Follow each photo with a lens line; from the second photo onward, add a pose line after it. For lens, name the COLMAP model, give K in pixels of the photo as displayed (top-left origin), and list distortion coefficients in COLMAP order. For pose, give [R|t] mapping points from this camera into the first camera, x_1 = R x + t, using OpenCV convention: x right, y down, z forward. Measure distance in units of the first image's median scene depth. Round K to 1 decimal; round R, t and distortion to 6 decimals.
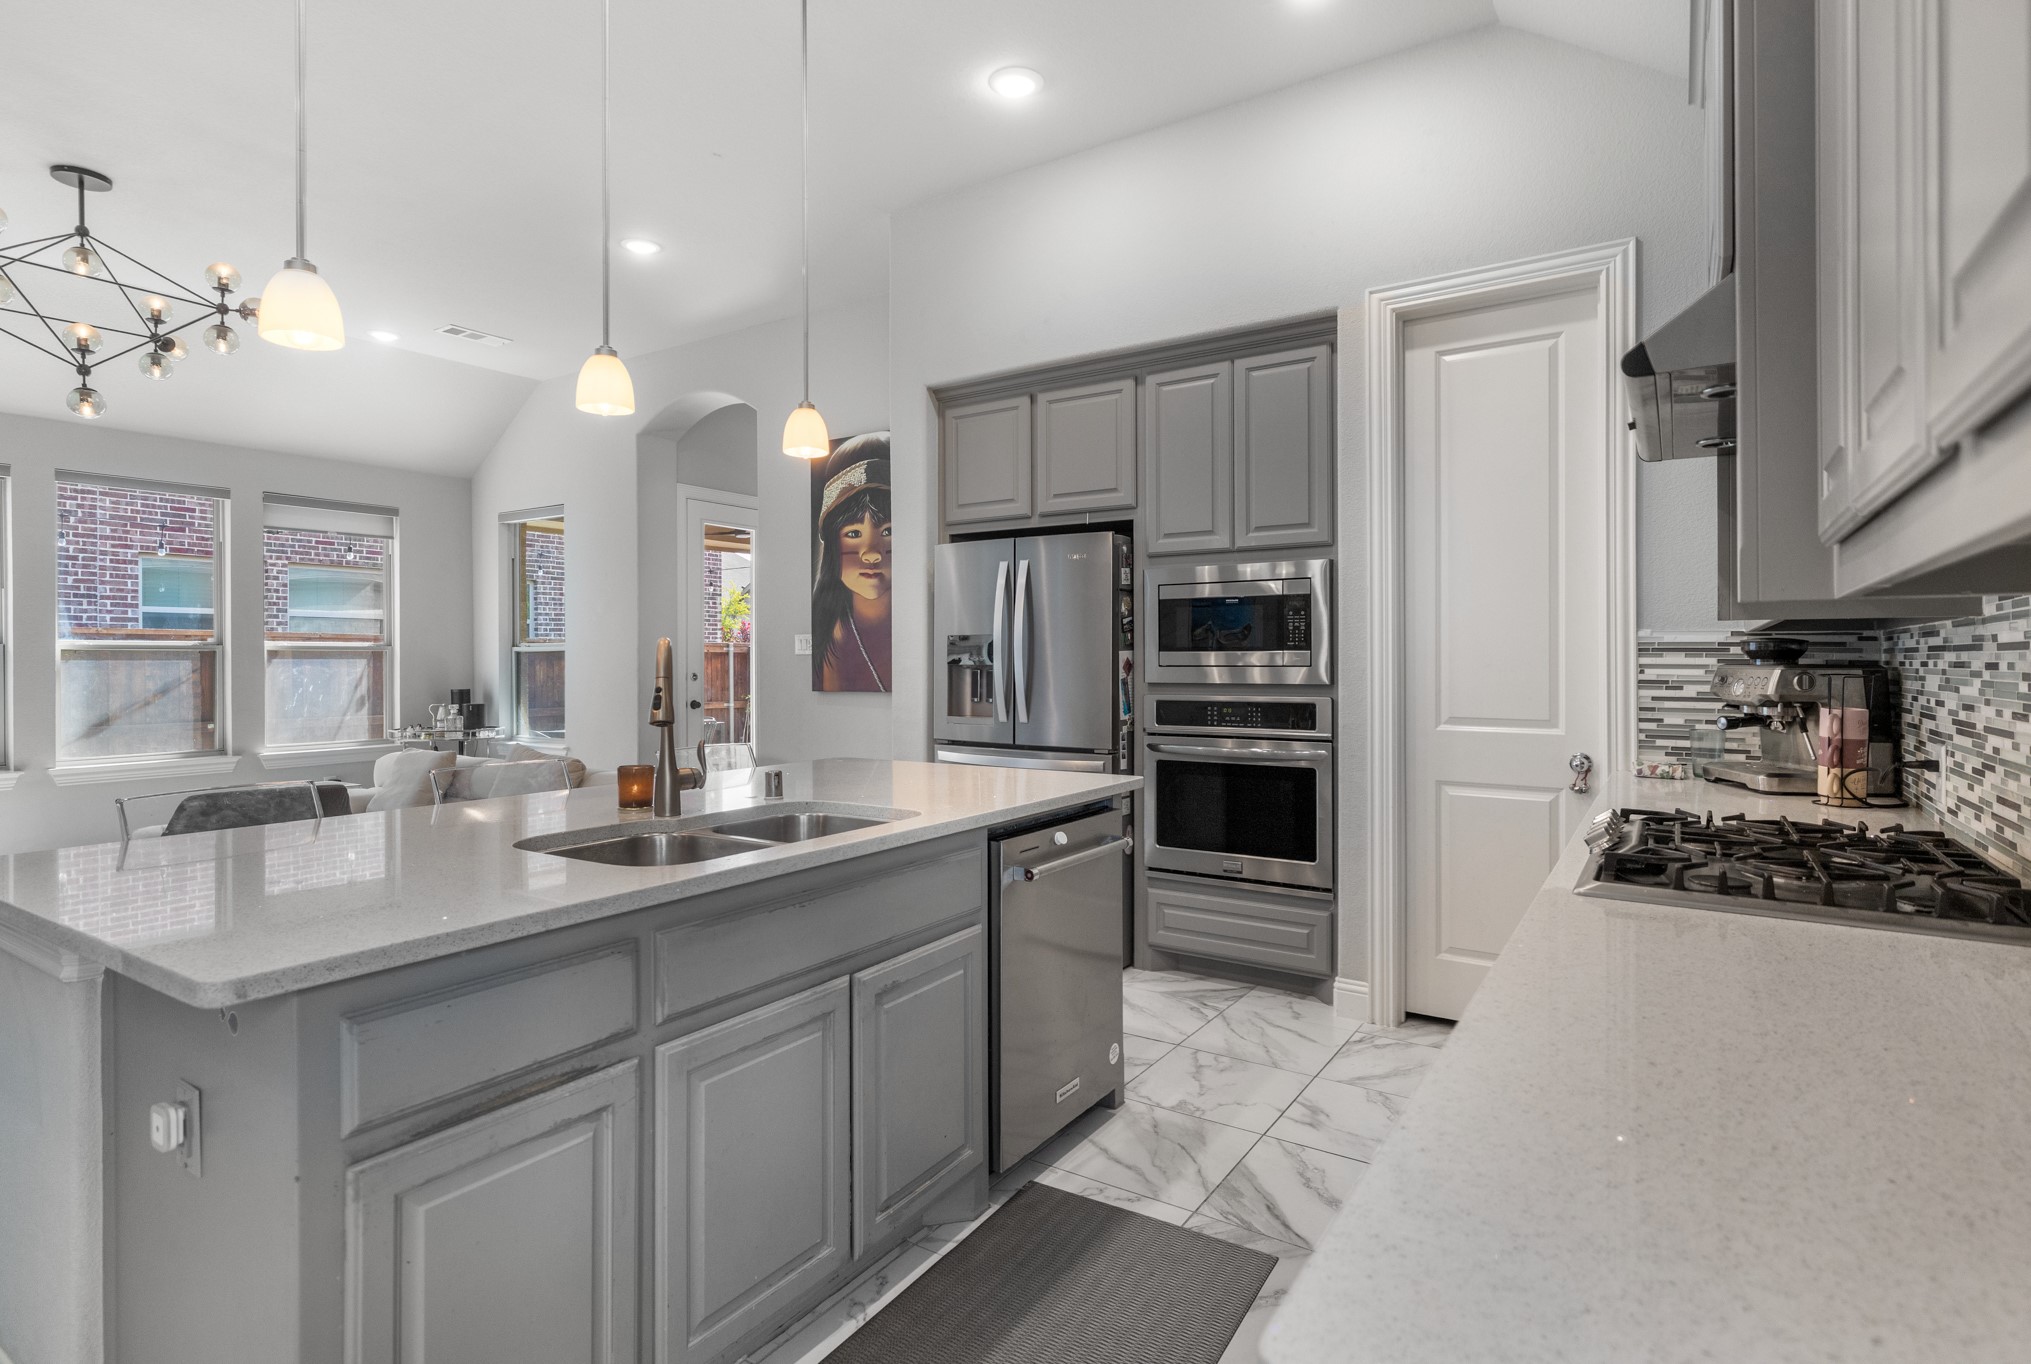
lens RADIAL K [[1031.0, 0, 1043.9], [0, 1031.0, 655.6], [0, 0, 1]] dist [-0.003514, 0.001609]
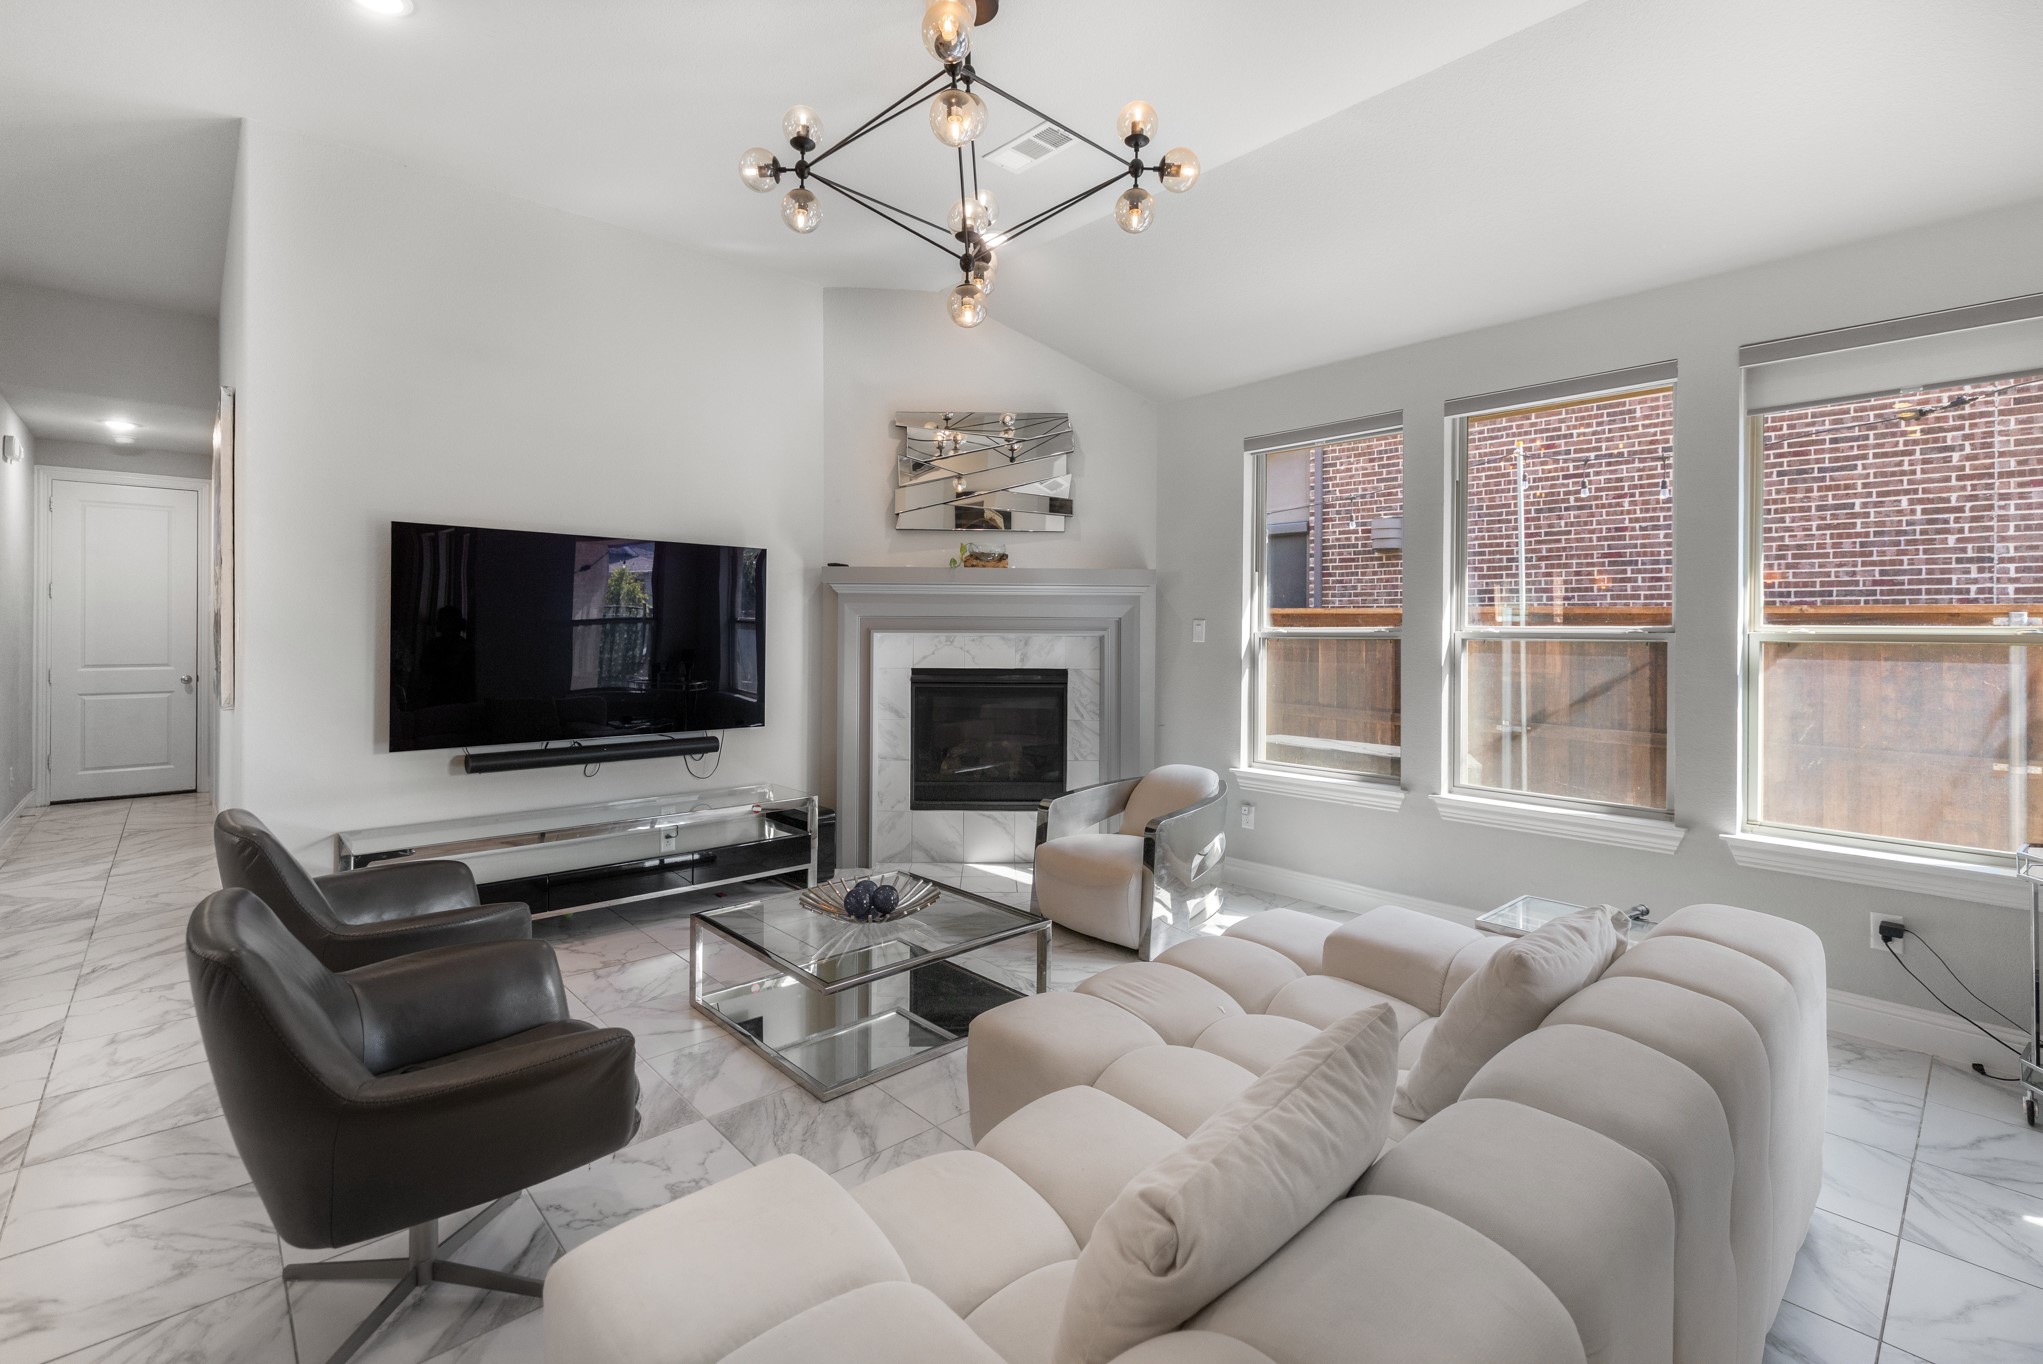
lens RADIAL K [[899.2, 0, 996.6], [0, 899.2, 624.0], [0, 0, 1]] dist [-0.001142, 0.001616]
pose [[-0.267488, -0.005431, -0.963546, -0.242469], [-0.003539, 0.999983, -0.004654, -0.013378], [0.963555, 0.002165, -0.267503, 0.881438]]
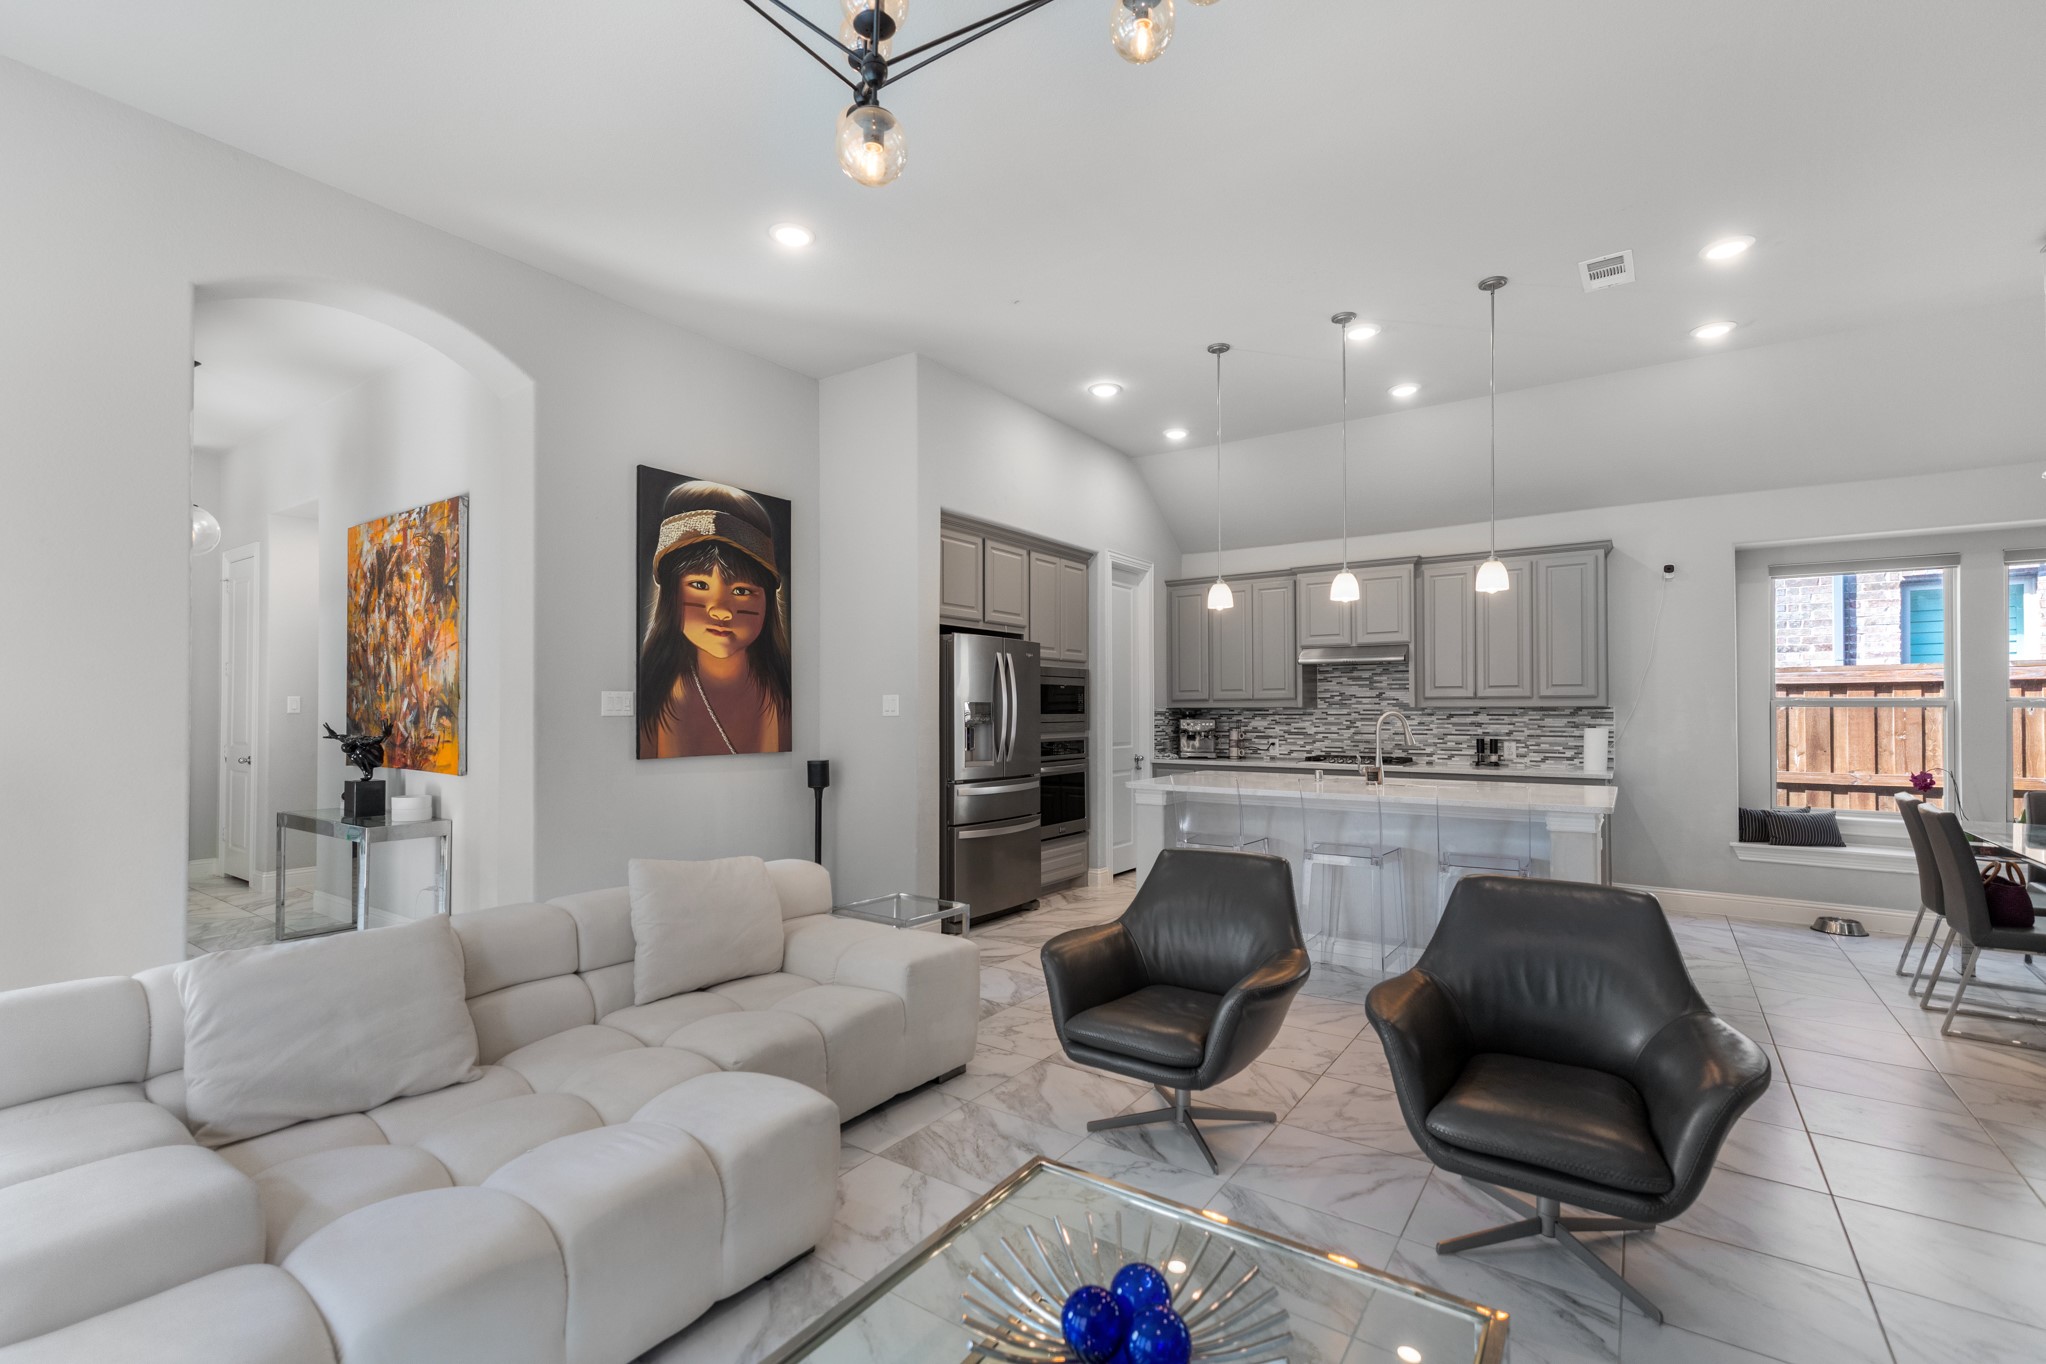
lens RADIAL K [[900.5, 0, 988.6], [0, 900.5, 702.9], [0, 0, 1]] dist [-0.001142, 0.001616]
pose [[0.053030, 0.009256, 0.998550, -0.970786], [-0.003150, 0.999954, -0.009101, -0.006050], [-0.998588, -0.002663, 0.053056, 0.696555]]
